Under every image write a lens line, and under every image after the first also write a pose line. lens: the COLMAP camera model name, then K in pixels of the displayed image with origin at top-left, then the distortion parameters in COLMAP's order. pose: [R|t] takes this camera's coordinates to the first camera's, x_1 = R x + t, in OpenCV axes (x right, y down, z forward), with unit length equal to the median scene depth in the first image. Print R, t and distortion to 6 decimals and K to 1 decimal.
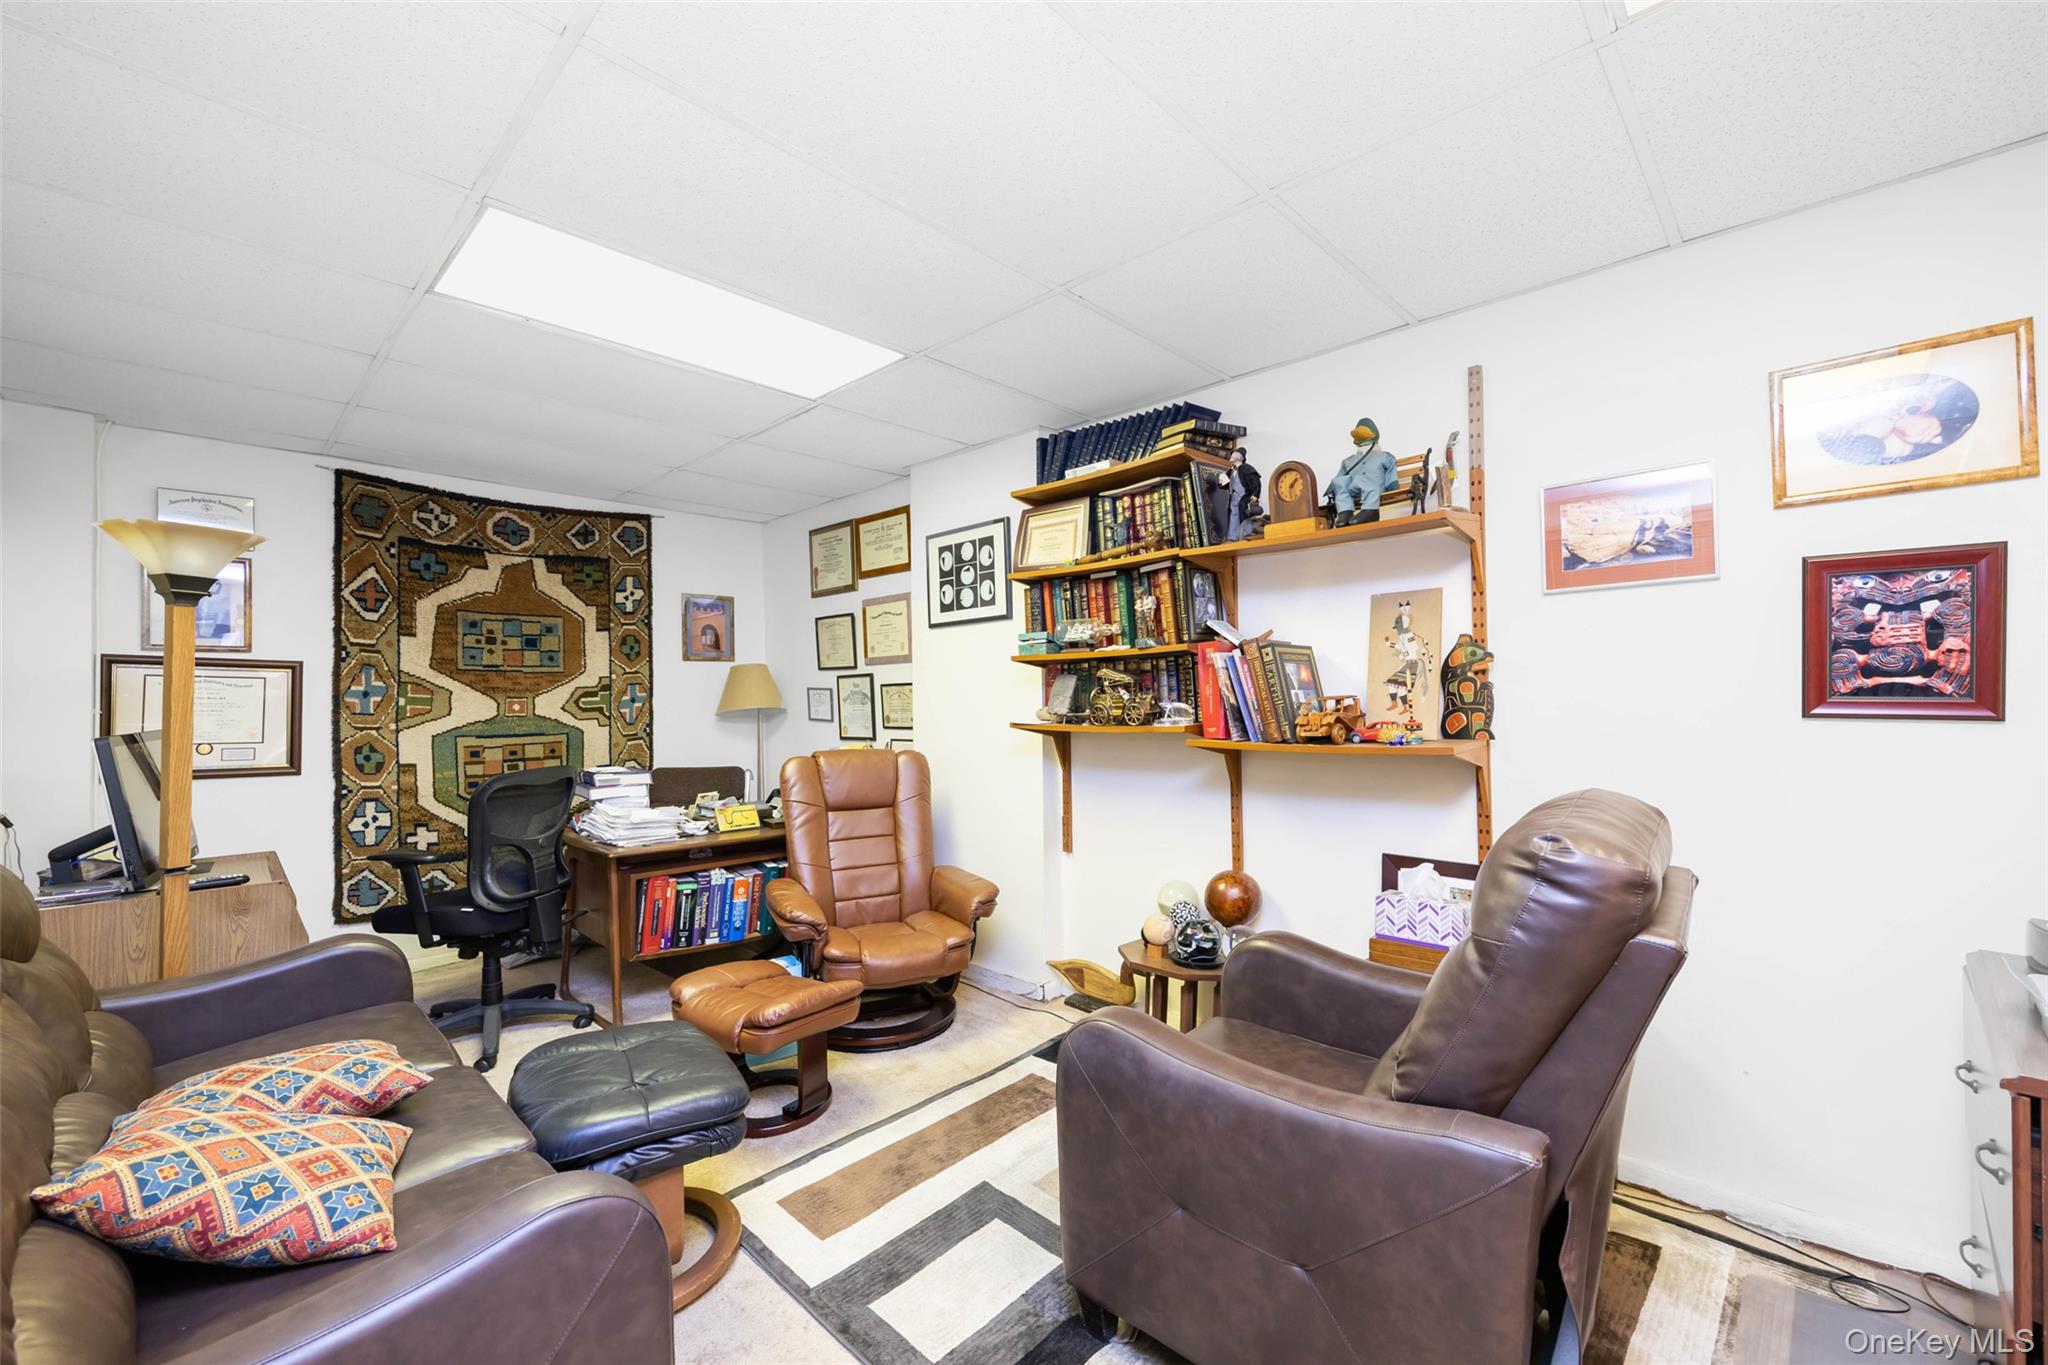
lens RADIAL K [[857.2, 0, 1034.9], [0, 857.2, 678.0], [0, 0, 1]] dist [0.002304, 0.000450]
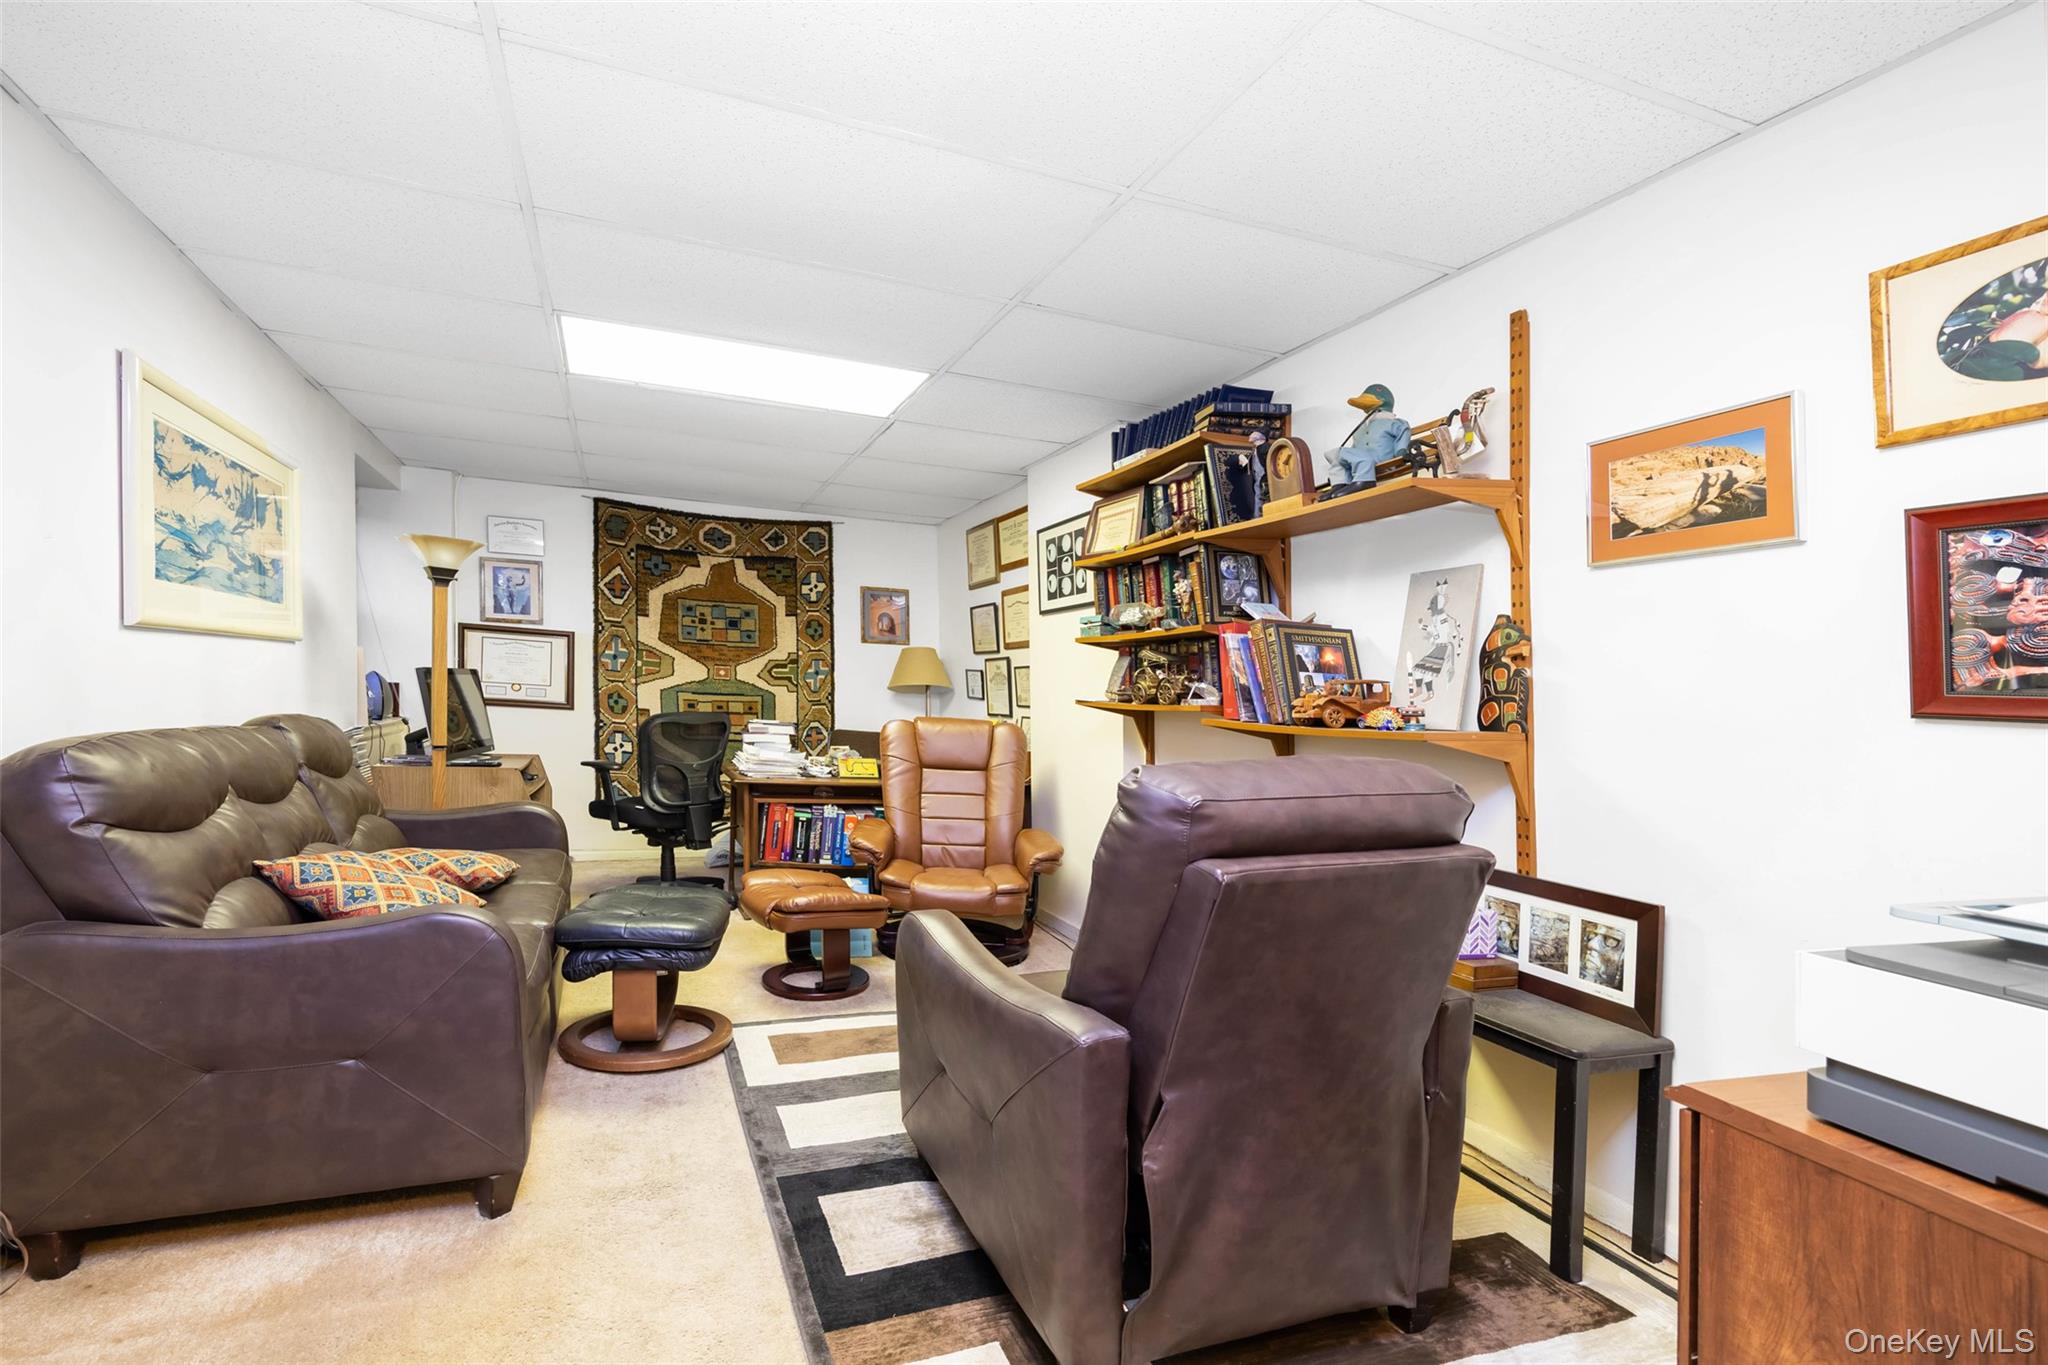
lens RADIAL K [[857.2, 0, 988.8], [0, 857.2, 706.9], [0, 0, 1]] dist [0.002304, 0.000450]
pose [[0.911875, 0.045728, -0.407913, 0.376785], [-0.033535, 0.998753, 0.036996, 0.029541], [0.409096, -0.020056, 0.912271, -0.042414]]
